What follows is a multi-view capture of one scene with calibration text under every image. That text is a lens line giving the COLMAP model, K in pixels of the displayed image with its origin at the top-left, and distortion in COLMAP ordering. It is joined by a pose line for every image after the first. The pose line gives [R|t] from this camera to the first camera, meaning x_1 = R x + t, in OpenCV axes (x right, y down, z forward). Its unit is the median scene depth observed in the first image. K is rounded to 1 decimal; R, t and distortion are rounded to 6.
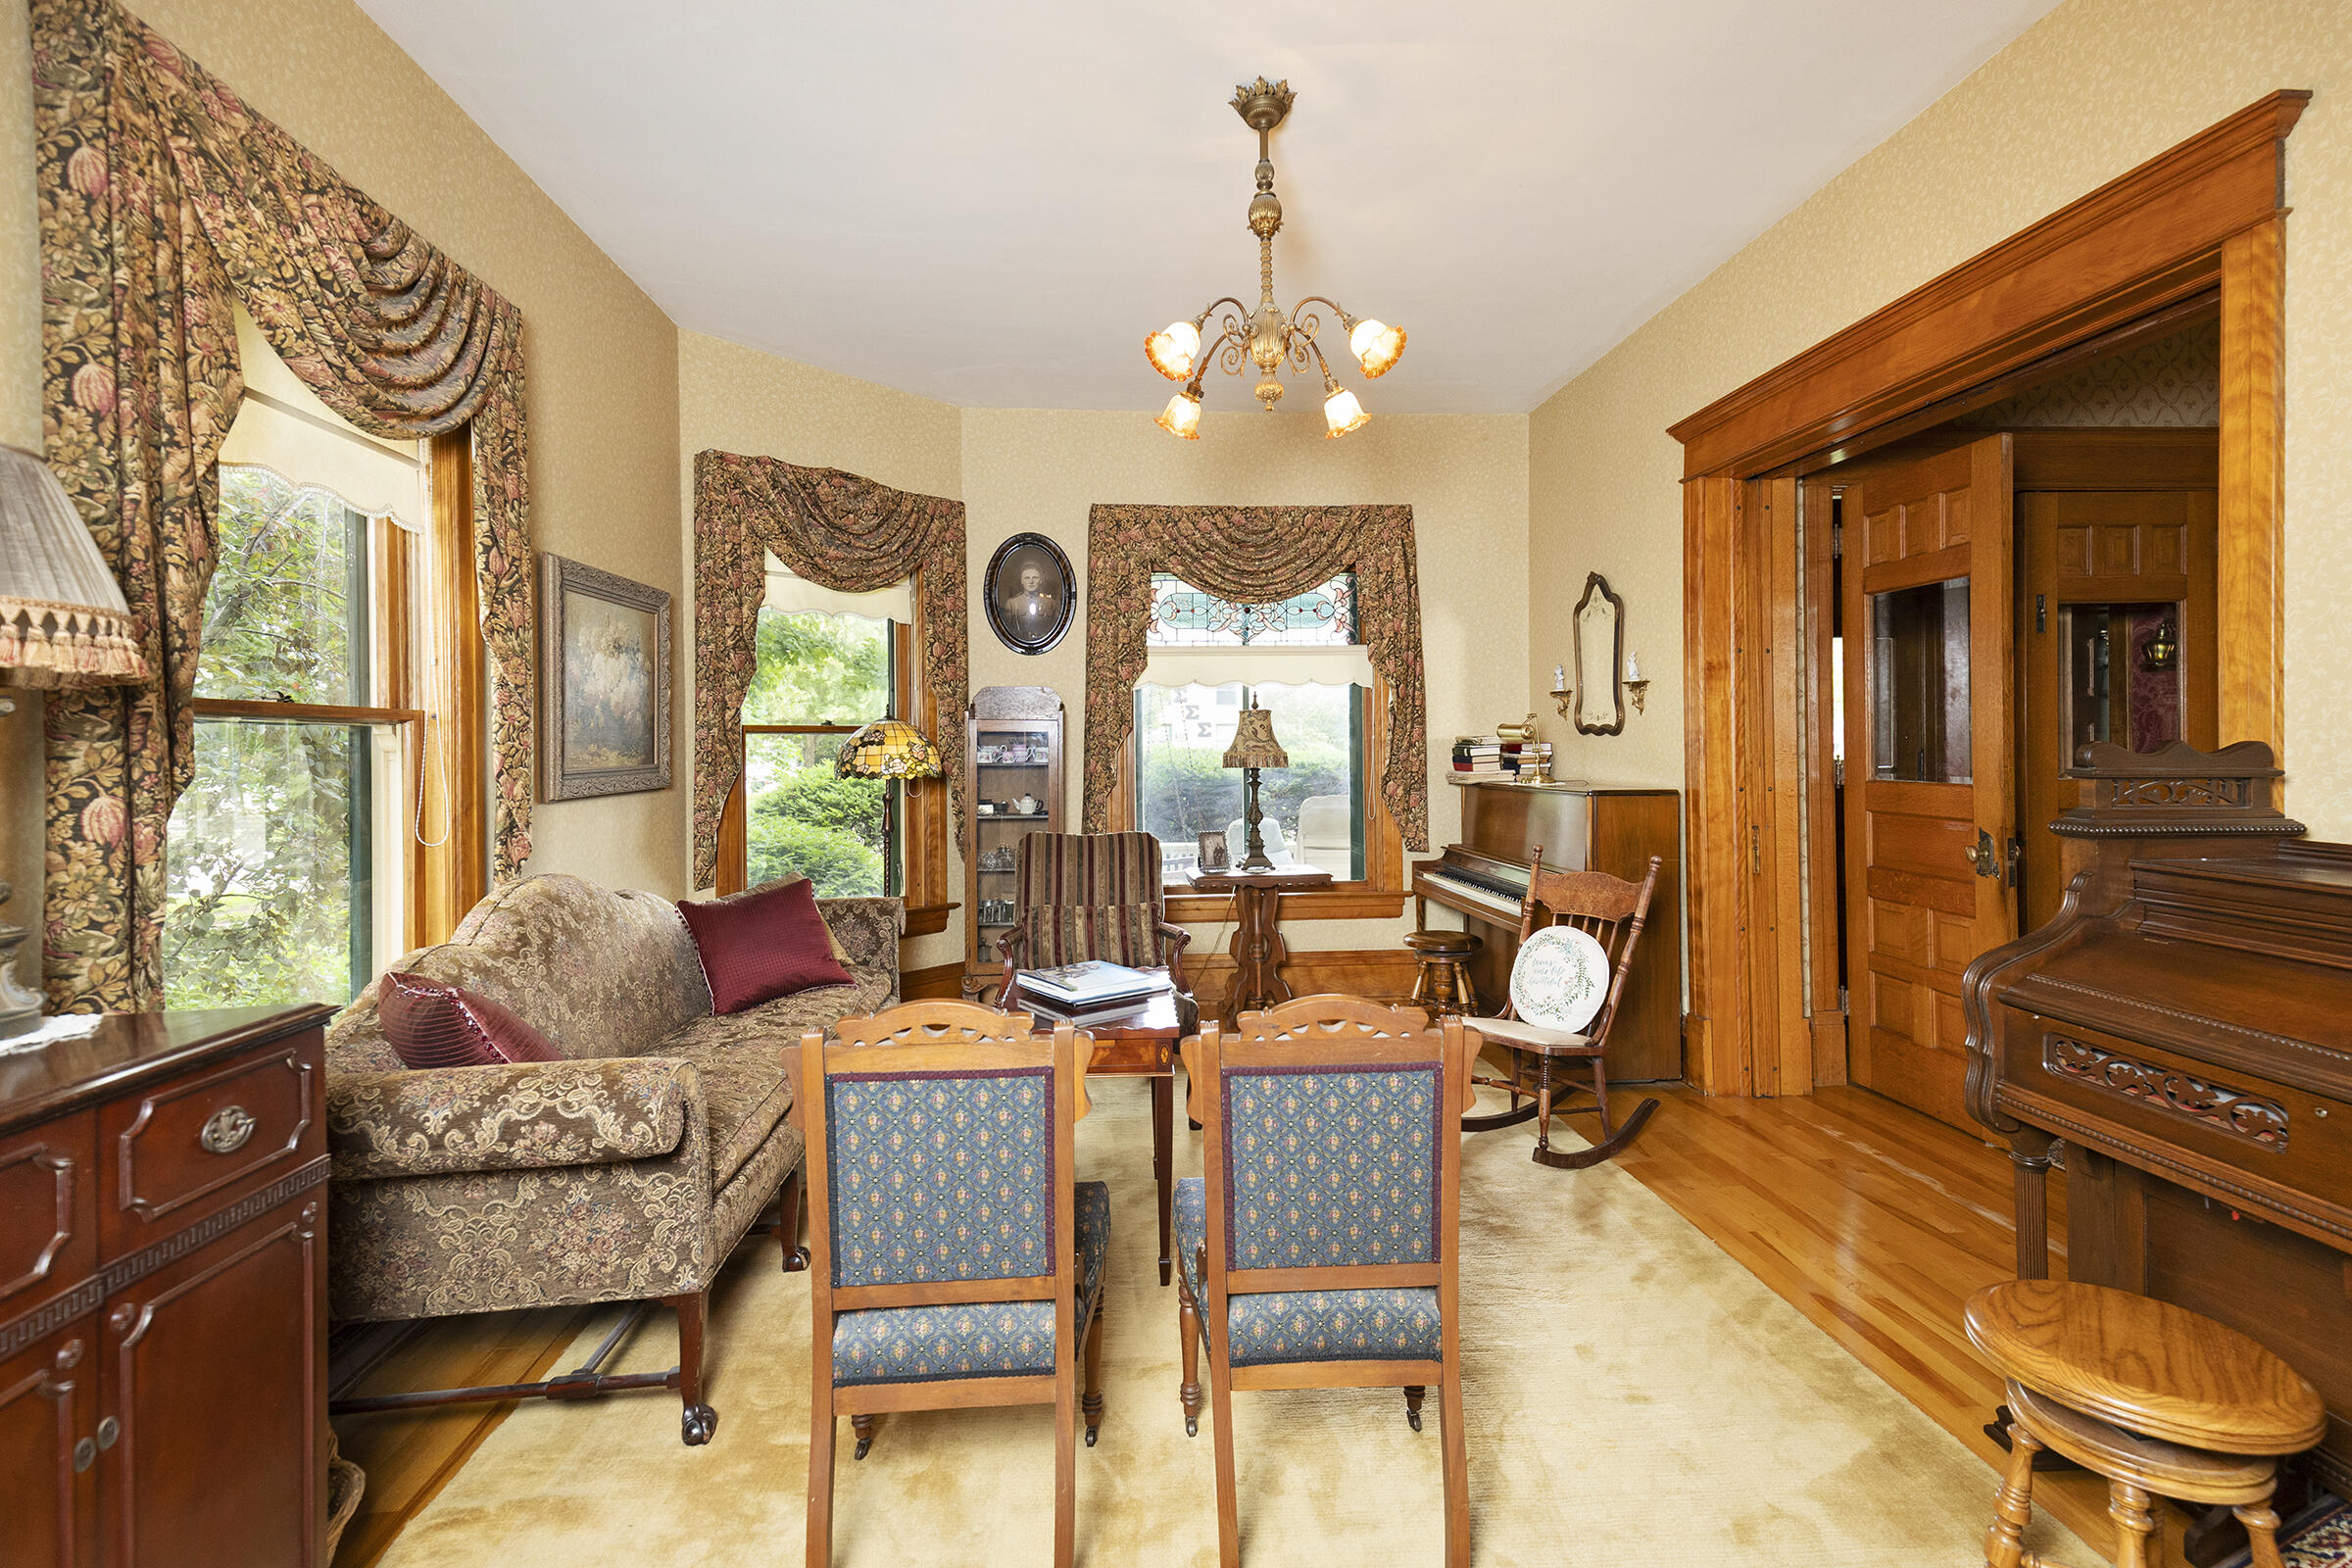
lens RADIAL K [[1072.8, 0, 1172.1], [0, 1072.8, 734.2], [0, 0, 1]] dist [0.035837, -0.000237]
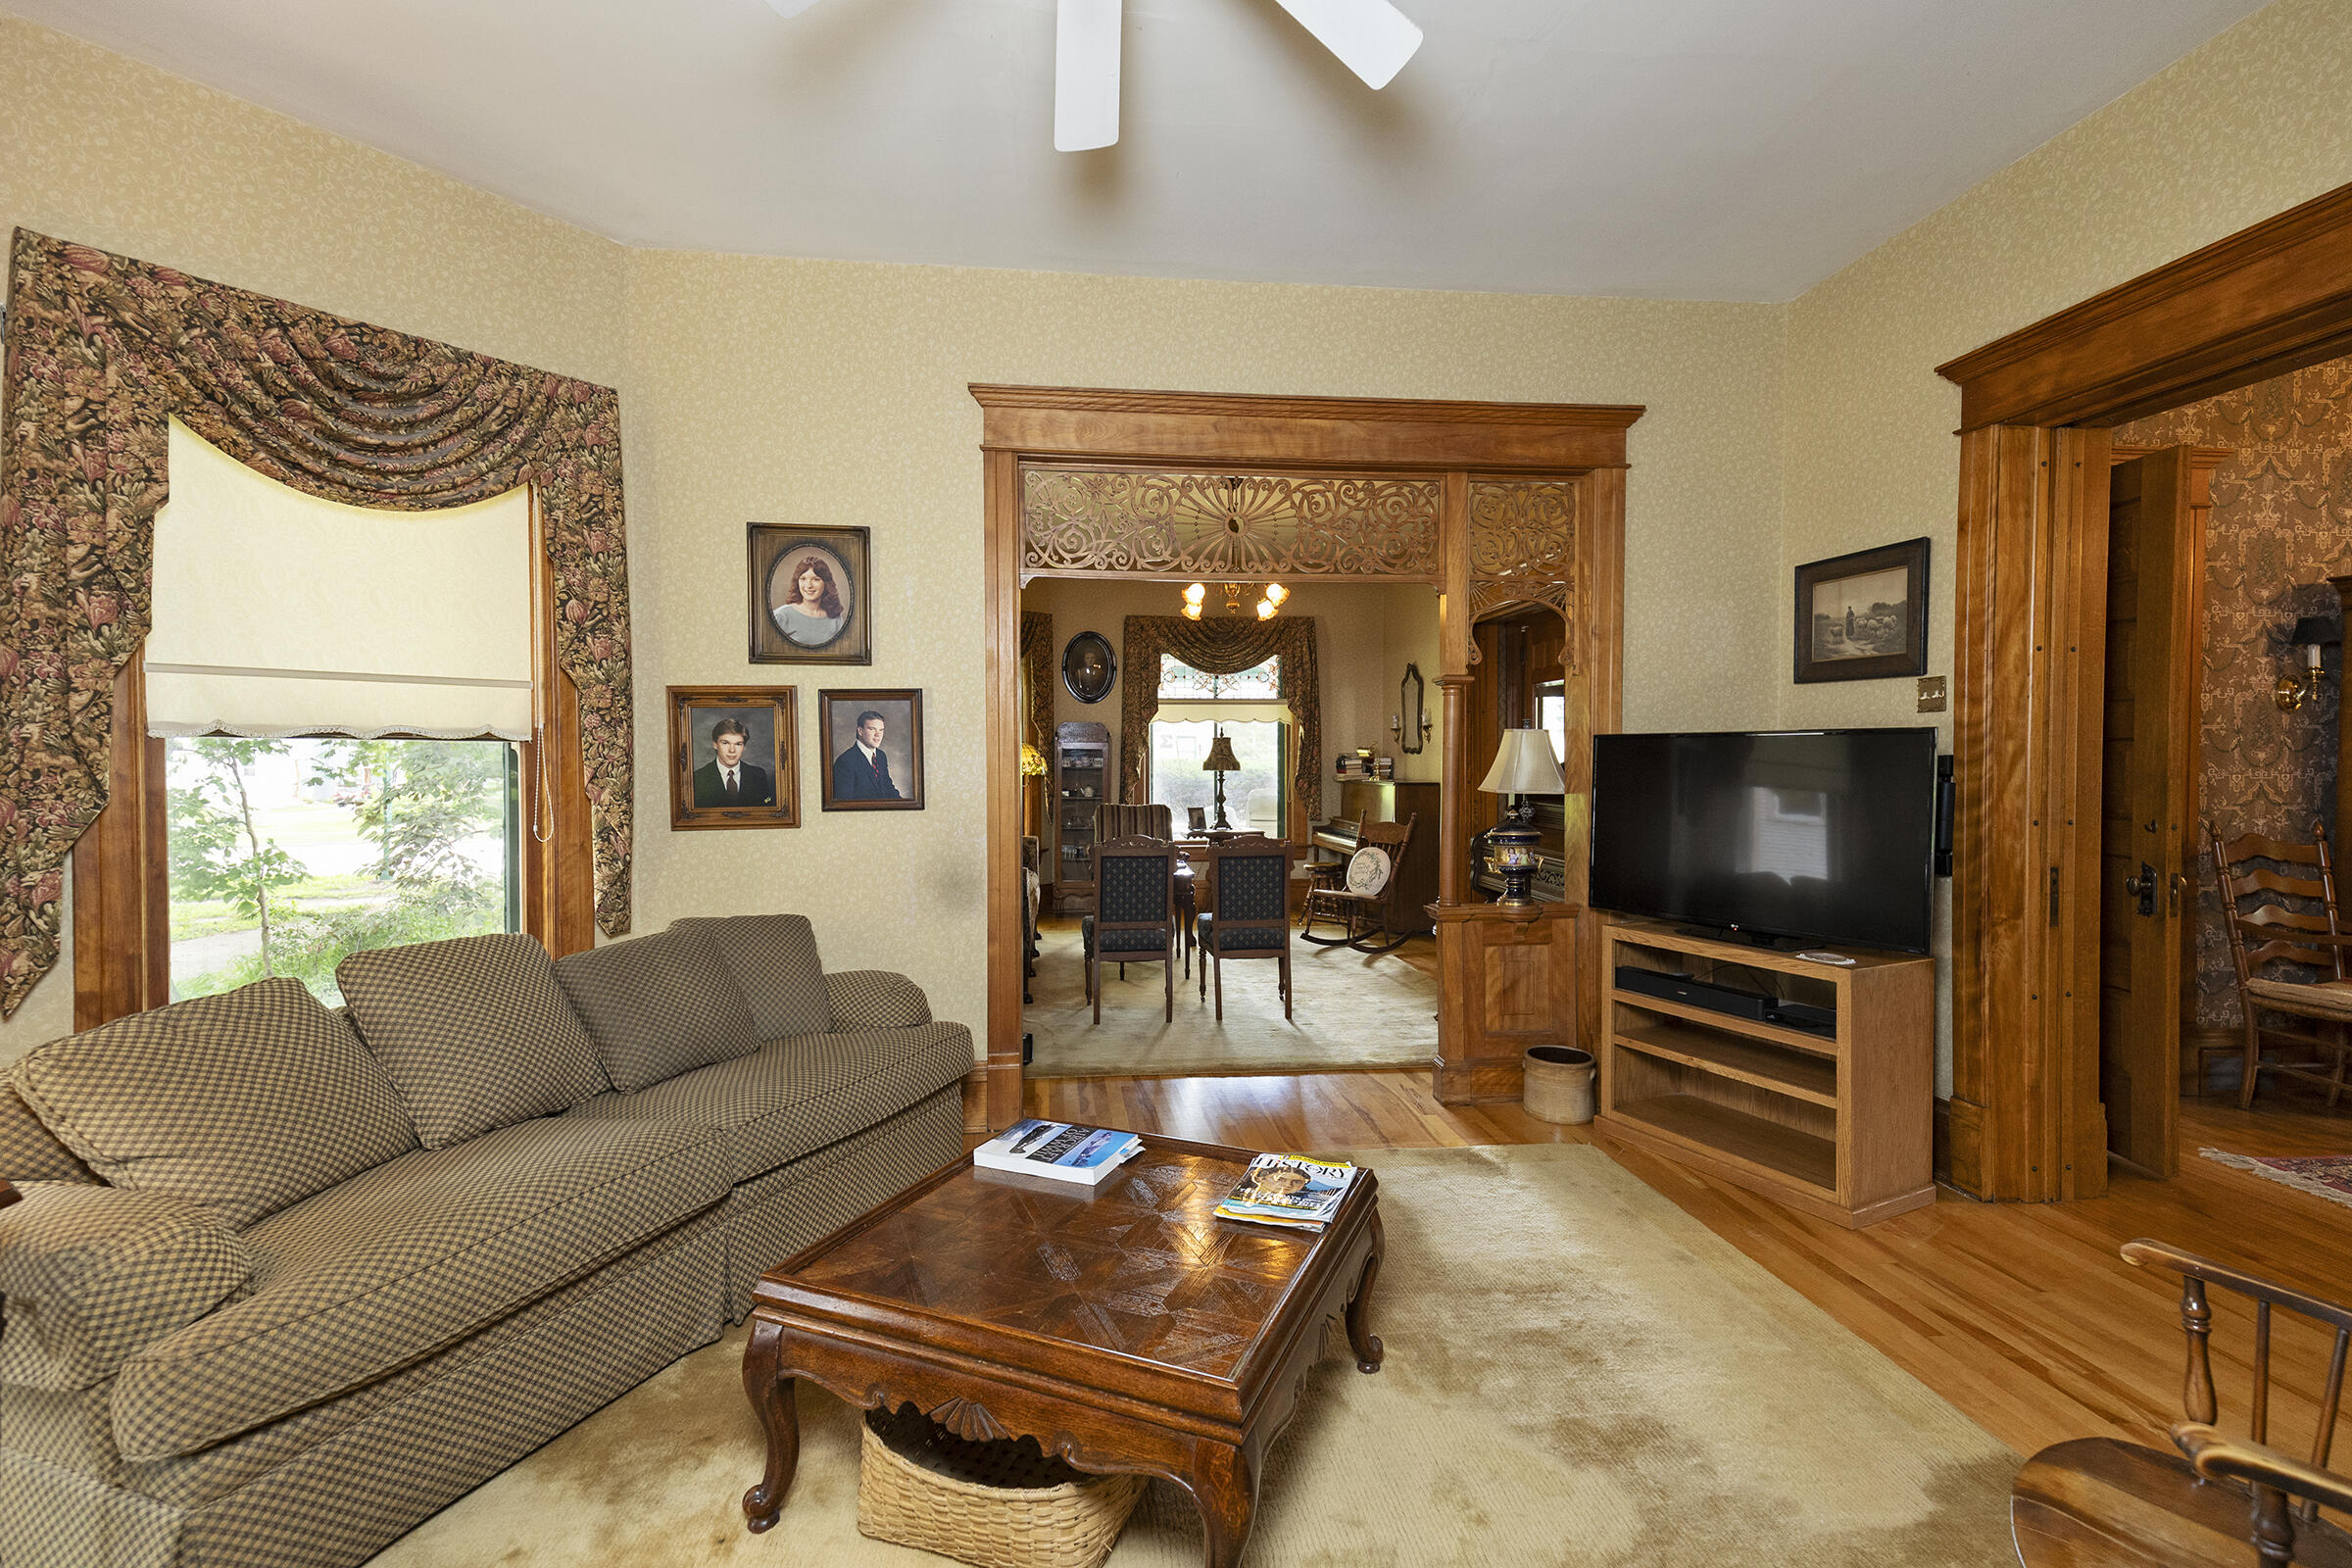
lens RADIAL K [[1063.0, 0, 1177.8], [0, 1063.0, 776.0], [0, 0, 1]] dist [0.016023, -0.000065]
pose [[0.999343, 0.006504, 0.035663, -0.051618], [-0.007305, 0.999723, 0.022366, 0.001686], [-0.035507, -0.022612, 0.999114, -0.680976]]
